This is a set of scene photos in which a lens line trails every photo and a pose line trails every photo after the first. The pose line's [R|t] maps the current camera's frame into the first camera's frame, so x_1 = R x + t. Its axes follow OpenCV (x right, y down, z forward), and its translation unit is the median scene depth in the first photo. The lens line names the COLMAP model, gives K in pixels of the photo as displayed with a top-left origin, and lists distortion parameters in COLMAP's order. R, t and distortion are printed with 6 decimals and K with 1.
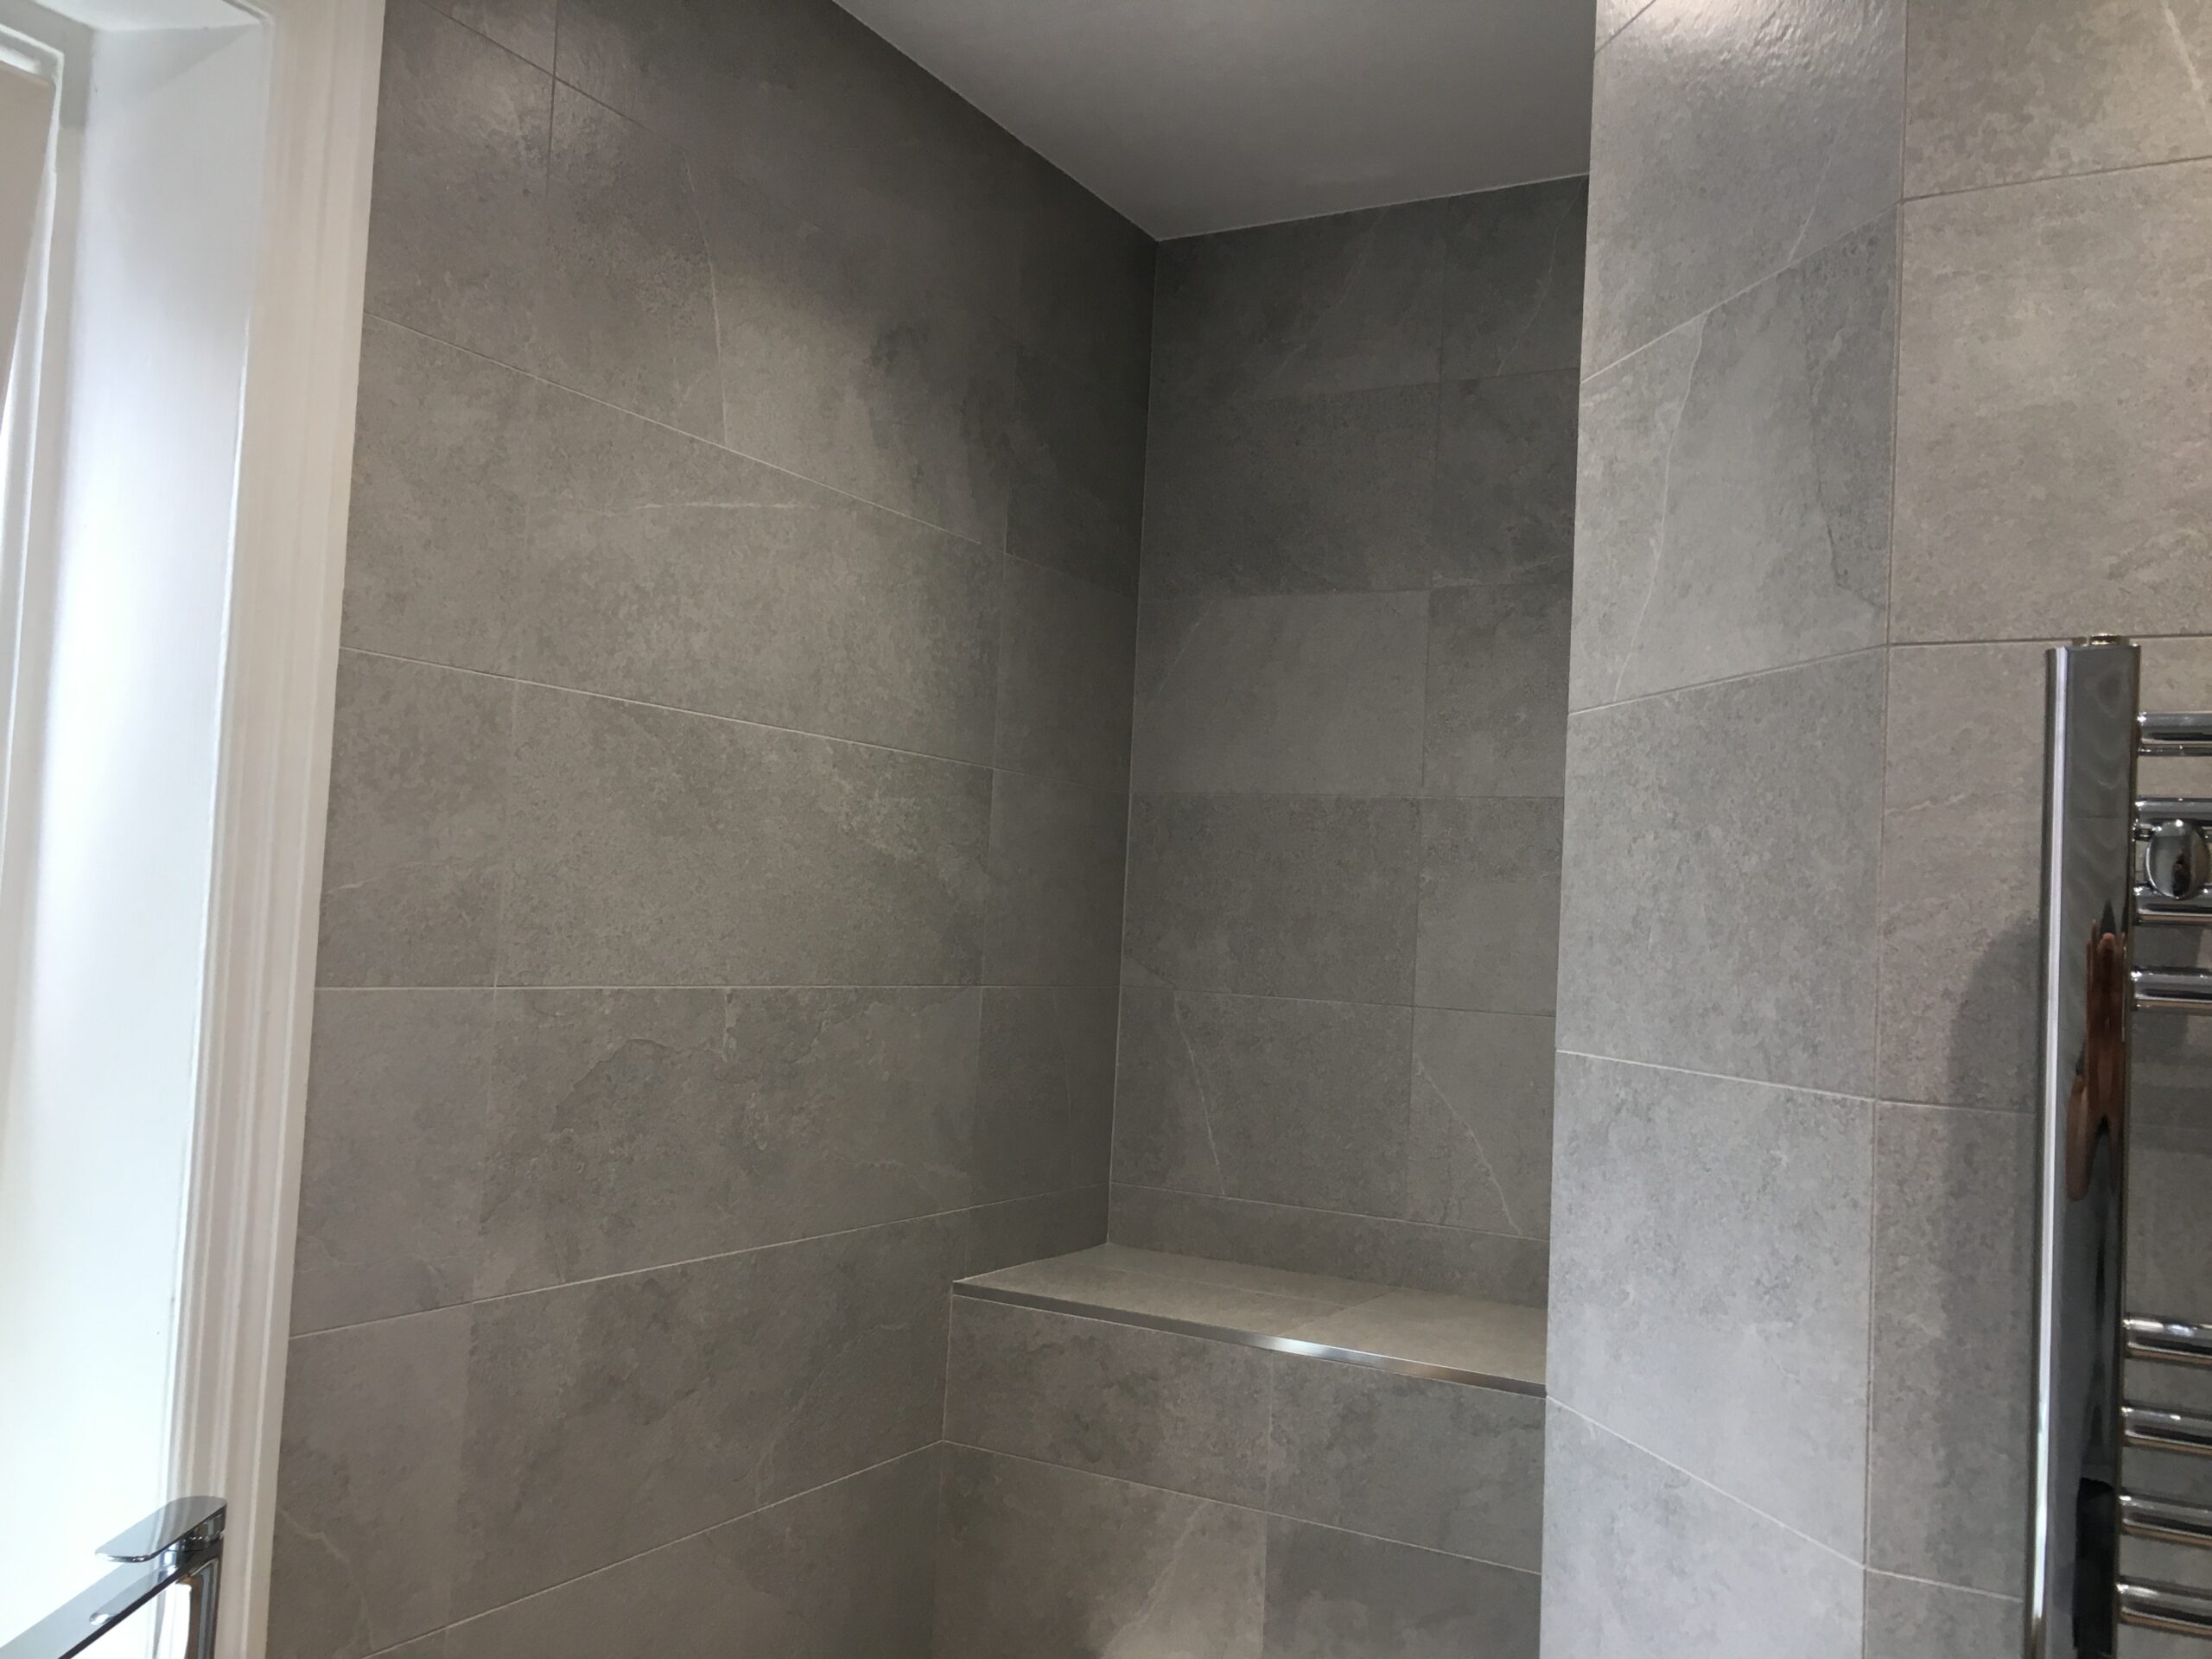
lens RADIAL K [[1871.1, 0, 1104.5], [0, 1871.1, 823.4], [0, 0, 1]] dist [0.084585, -0.113685]
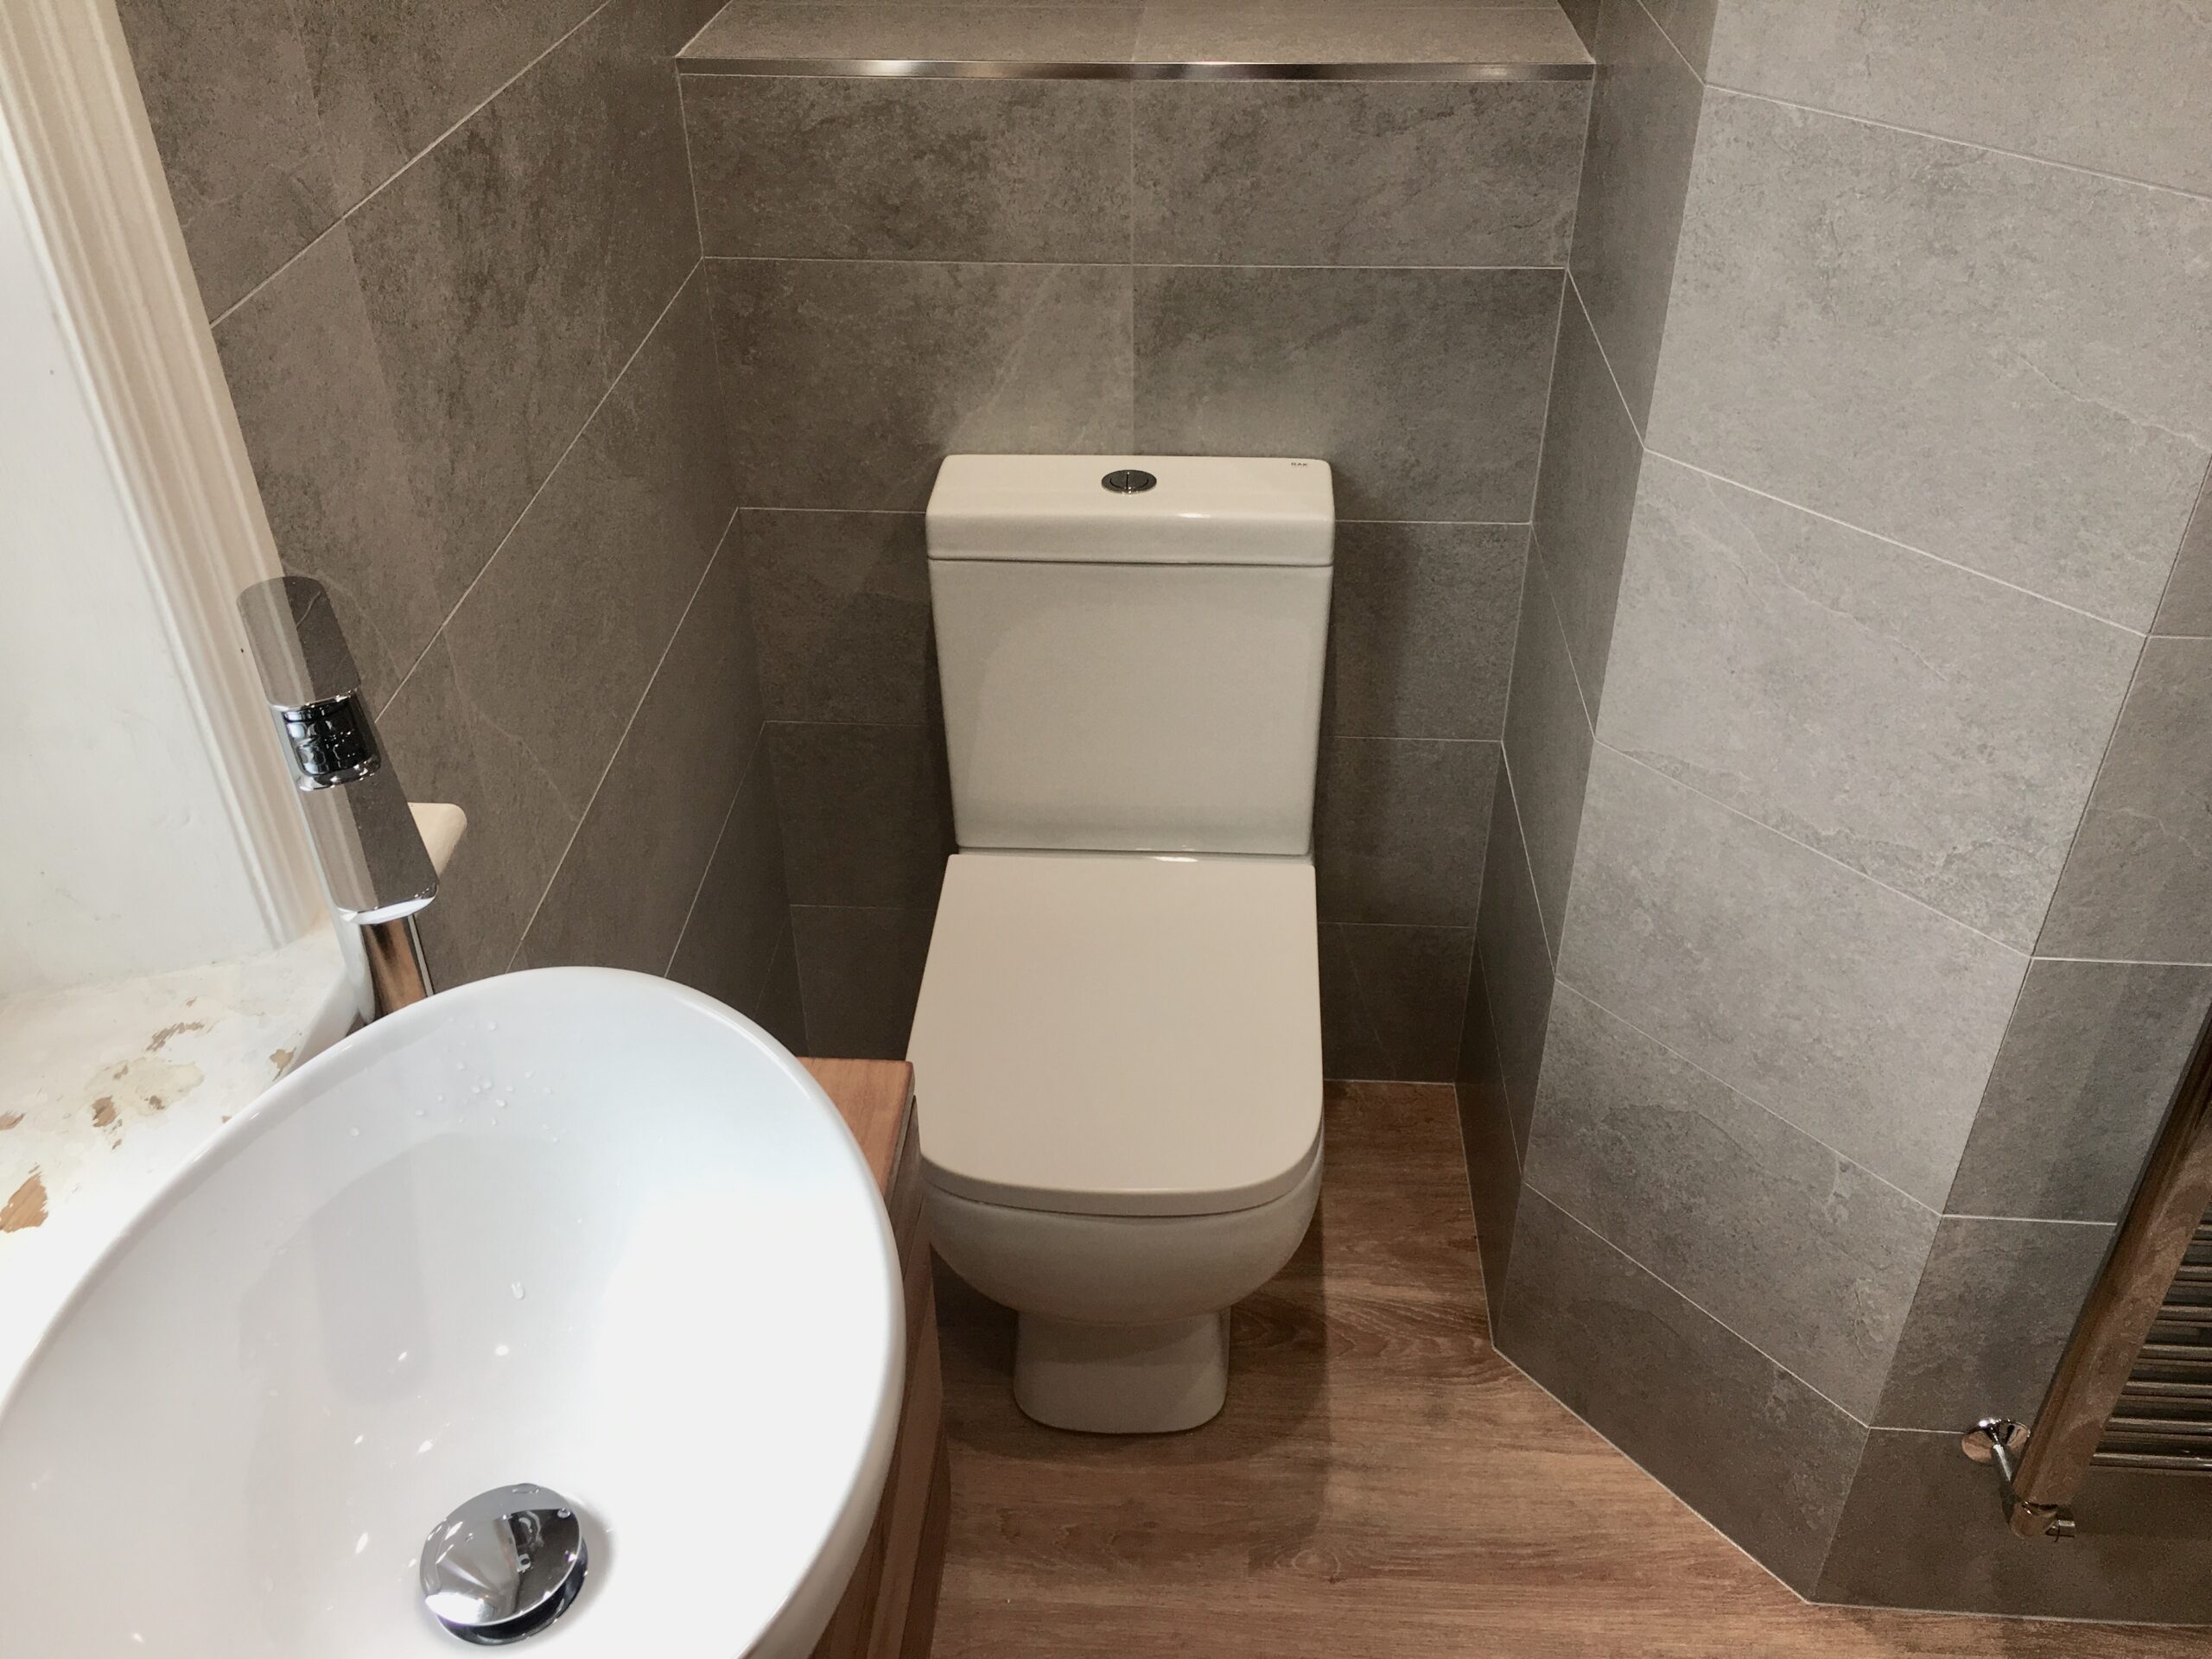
lens RADIAL K [[1874.7, 0, 1104.2], [0, 1874.7, 821.6], [0, 0, 1]] dist [0.083631, -0.115141]
pose [[0.897673, -0.300766, 0.322061, -0.400425], [0.030948, 0.772082, 0.634769, -0.004505], [-0.439574, -0.559848, 0.702385, 0.298966]]
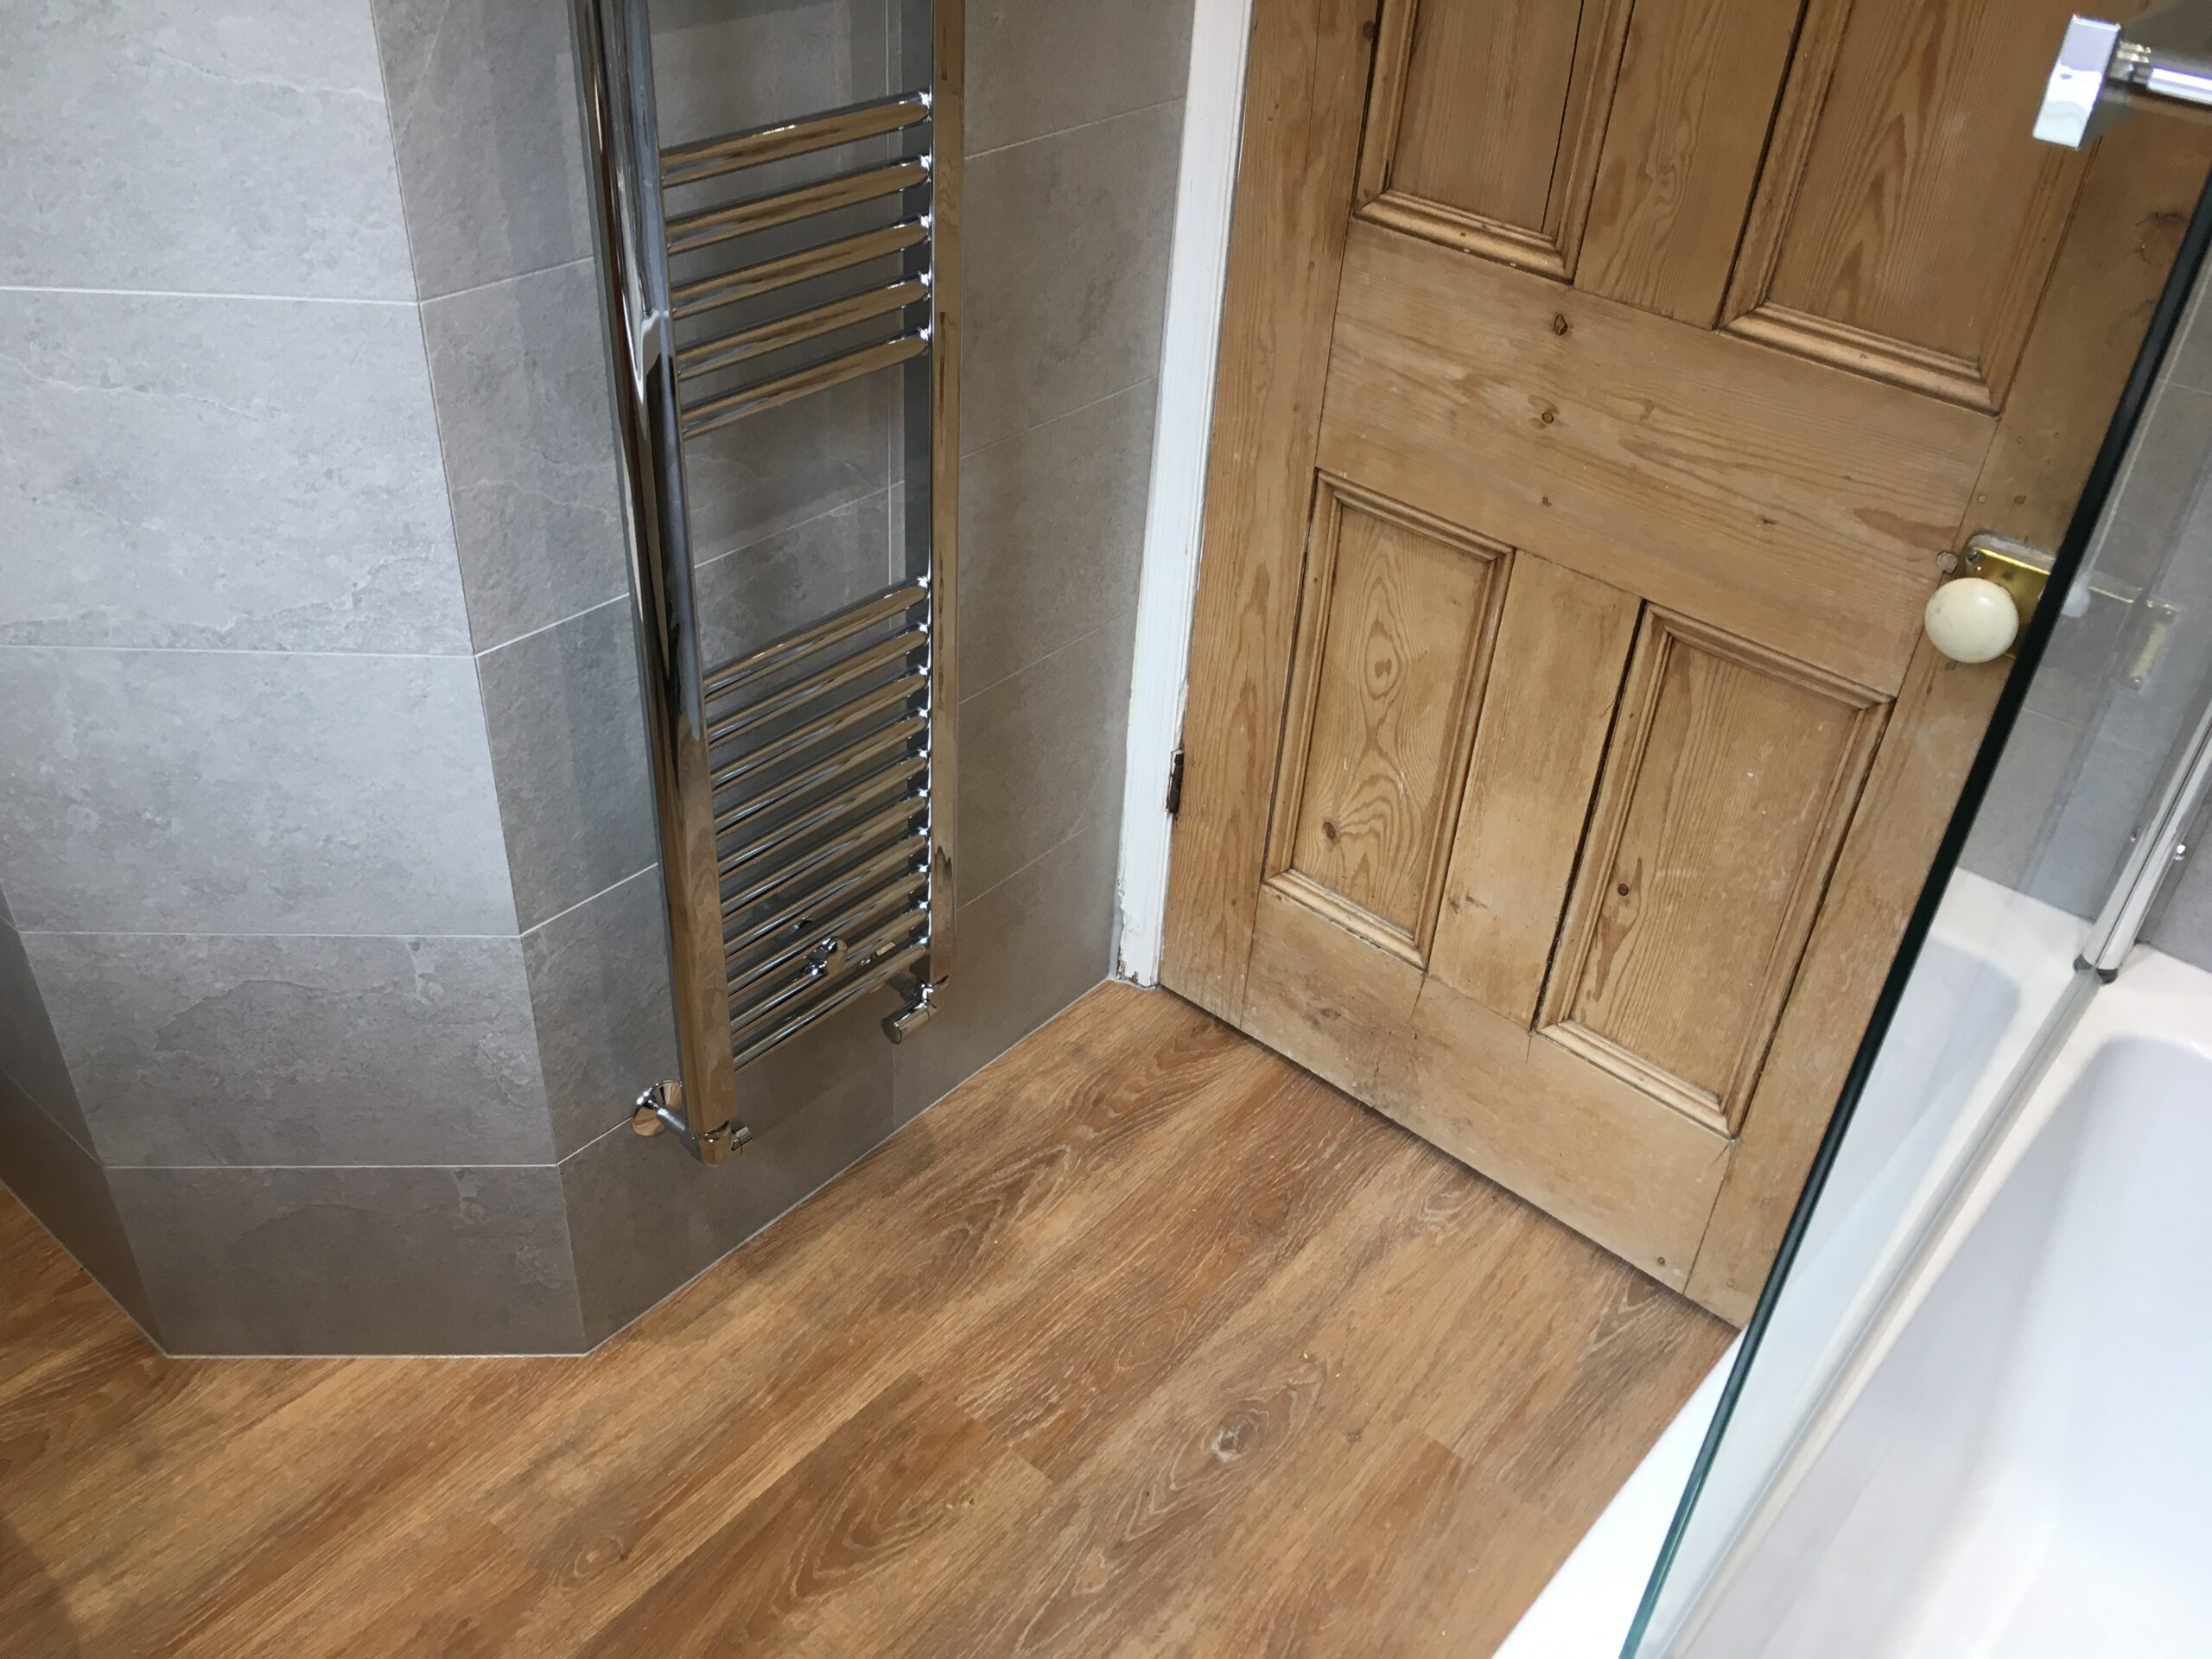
lens RADIAL K [[1874.7, 0, 1104.2], [0, 1874.7, 821.6], [0, 0, 1]] dist [0.083631, -0.115141]
pose [[0.192103, -0.610285, 0.768537, -0.426255], [-0.106182, 0.765600, 0.634494, 0.082217], [-0.975614, -0.203493, 0.082273, 0.315172]]
